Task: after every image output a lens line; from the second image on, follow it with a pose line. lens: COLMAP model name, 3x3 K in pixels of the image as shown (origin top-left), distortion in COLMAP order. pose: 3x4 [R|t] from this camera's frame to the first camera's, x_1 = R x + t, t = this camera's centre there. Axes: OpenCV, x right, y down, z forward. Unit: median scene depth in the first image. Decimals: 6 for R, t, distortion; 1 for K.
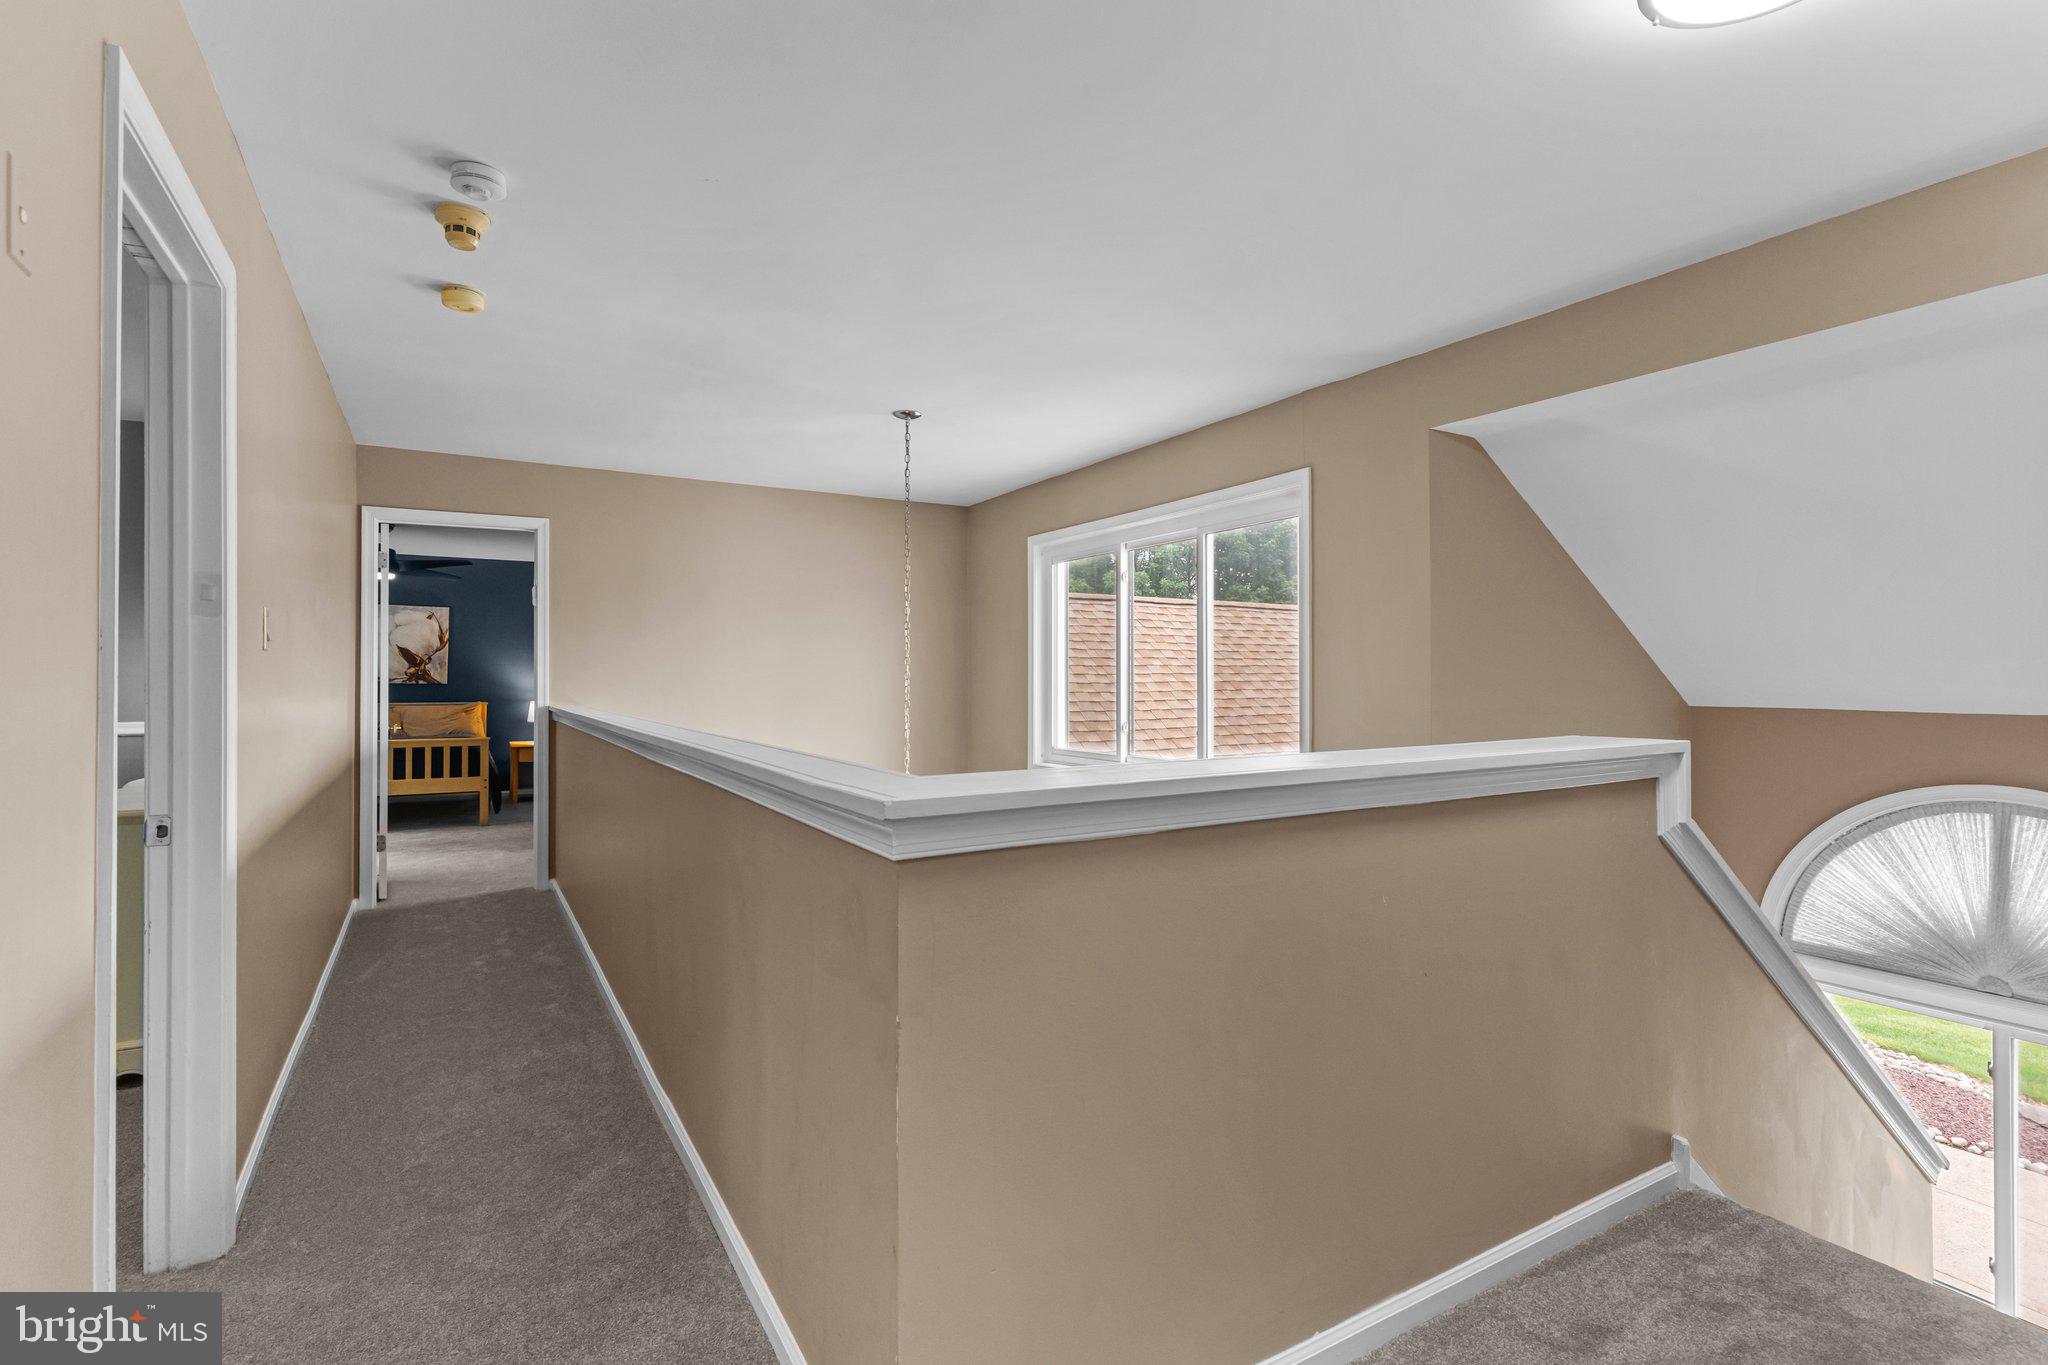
lens RADIAL K [[964.8, 0, 1021.1], [0, 964.8, 680.3], [0, 0, 1]] dist [0.002020, 0.000781]
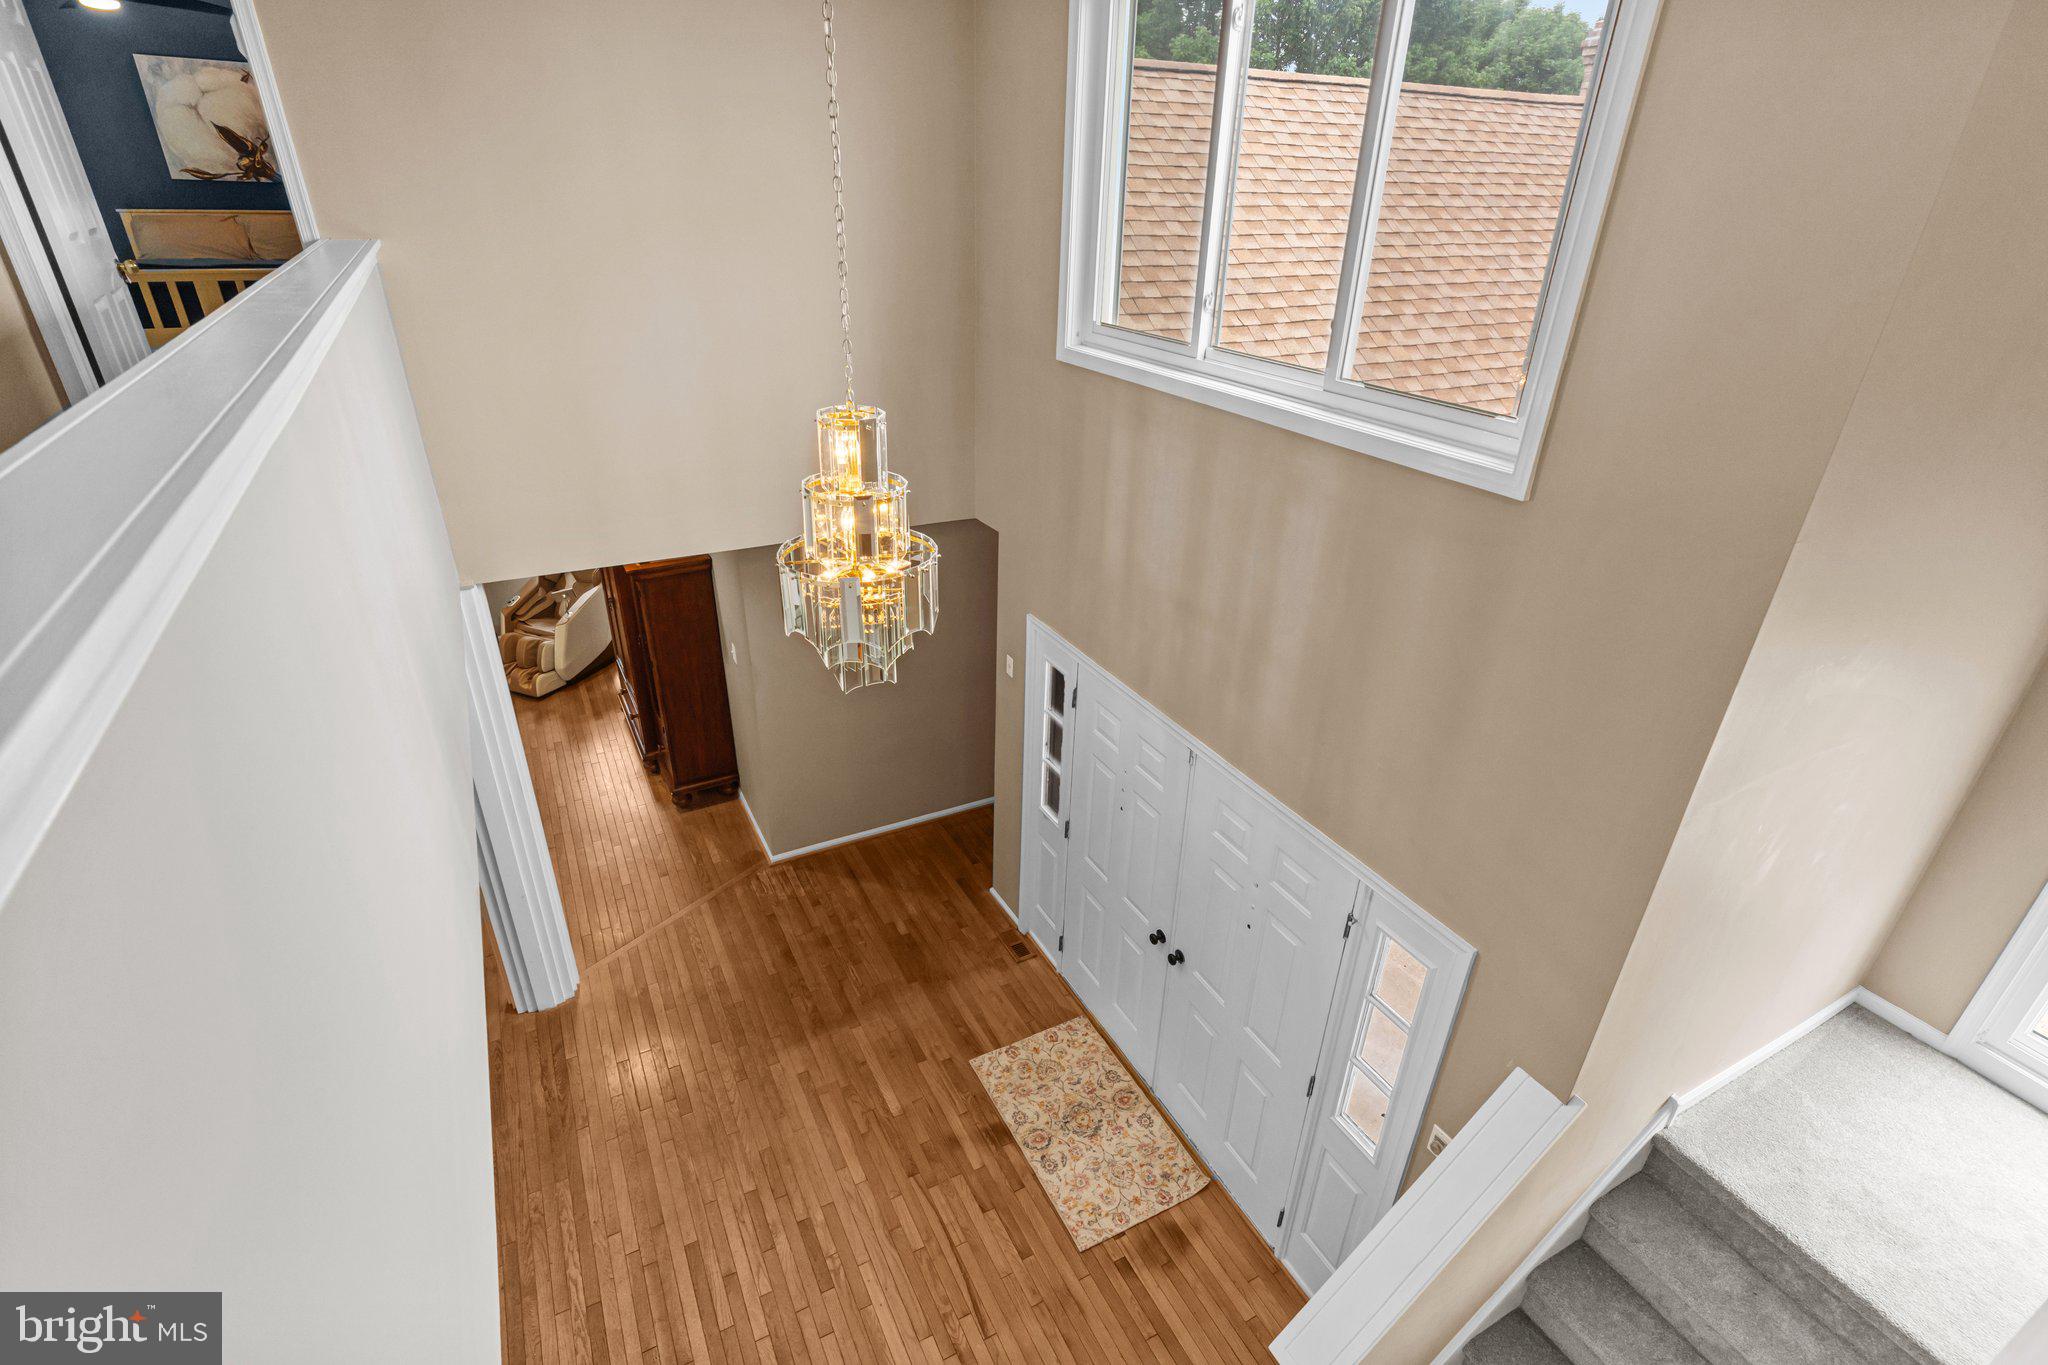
lens RADIAL K [[964.8, 0, 1021.1], [0, 964.8, 680.3], [0, 0, 1]] dist [0.002020, 0.000781]
pose [[0.999064, 0.035934, -0.024089, 0.003444], [-0.020691, 0.885911, 0.463394, -0.015632], [0.037992, -0.462462, 0.885825, 0.189467]]
